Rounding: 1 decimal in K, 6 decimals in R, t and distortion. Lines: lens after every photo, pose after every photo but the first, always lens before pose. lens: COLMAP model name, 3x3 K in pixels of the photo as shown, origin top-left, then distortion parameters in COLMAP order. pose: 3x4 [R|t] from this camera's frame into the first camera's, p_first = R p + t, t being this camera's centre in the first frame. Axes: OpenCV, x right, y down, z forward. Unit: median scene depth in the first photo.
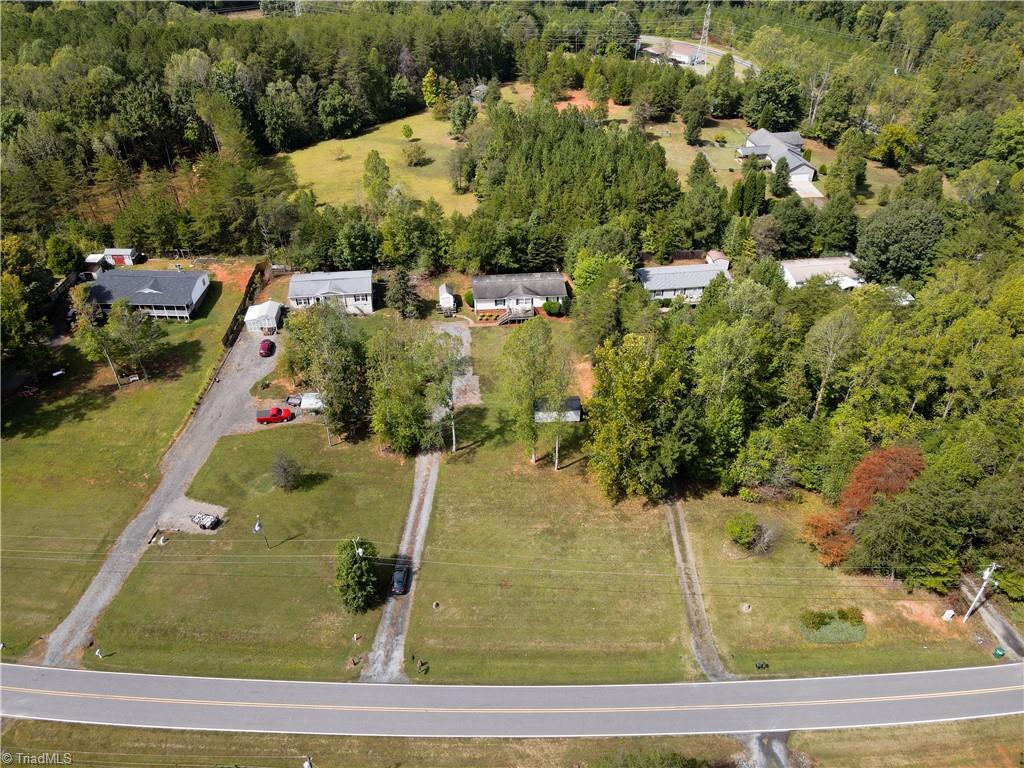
lens RADIAL K [[751.7, 0, 510.3], [0, 751.7, 381.6], [0, 0, 1]] dist [0.022459, -0.006518]
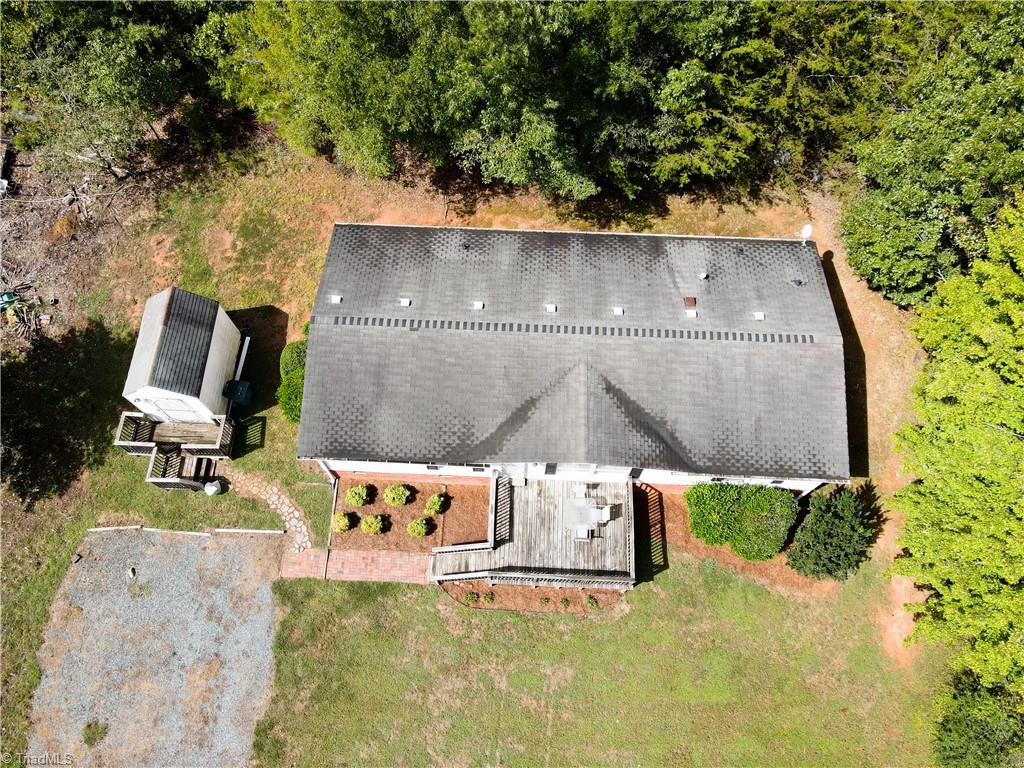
lens RADIAL K [[751.7, 0, 511.7], [0, 751.7, 383.1], [0, 0, 1]] dist [0.022459, -0.006518]
pose [[0.990002, 0.121878, -0.071001, 0.011042], [-0.073925, 0.877031, 0.474711, -0.232193], [0.120128, -0.464717, 0.877273, 0.957659]]
